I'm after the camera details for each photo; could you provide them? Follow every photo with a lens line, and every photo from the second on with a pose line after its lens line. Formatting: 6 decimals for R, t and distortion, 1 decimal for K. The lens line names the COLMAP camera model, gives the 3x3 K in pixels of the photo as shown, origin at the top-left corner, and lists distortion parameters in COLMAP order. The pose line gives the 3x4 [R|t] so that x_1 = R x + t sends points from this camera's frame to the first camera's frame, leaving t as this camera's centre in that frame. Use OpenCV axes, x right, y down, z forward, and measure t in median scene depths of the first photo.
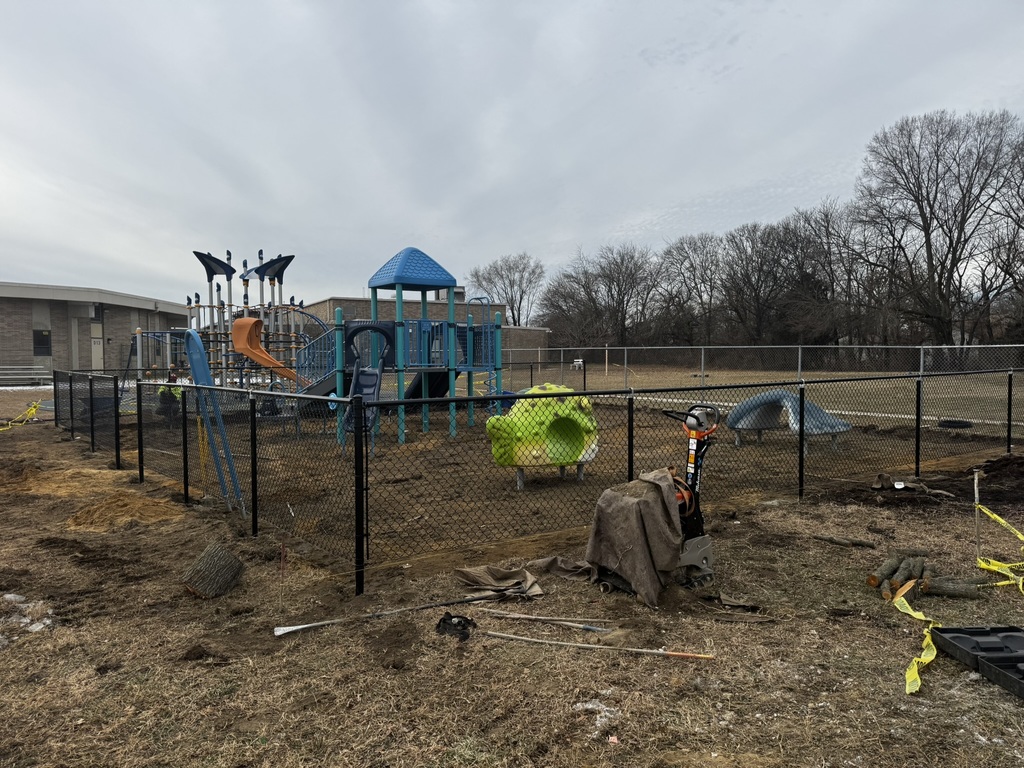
lens RADIAL K [[701.3, 0, 512.0], [0, 701.3, 384.0], [0, 0, 1]] dist [0.035231, -0.068215]
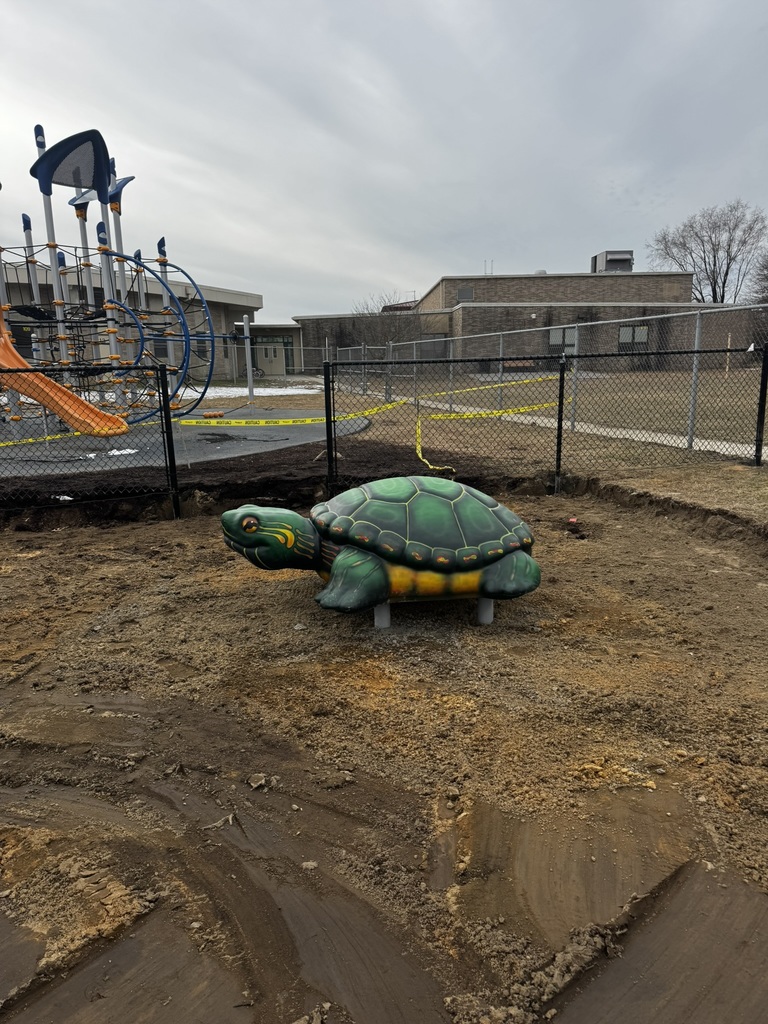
lens RADIAL K [[701.3, 0, 384.0], [0, 701.3, 512.0], [0, 0, 1]] dist [0.035231, -0.068215]
pose [[0.903637, 0.075926, -0.421516, 0.017496], [0.000254, 0.984066, 0.177801, -0.005366], [0.428300, -0.160774, 0.889219, 0.169626]]
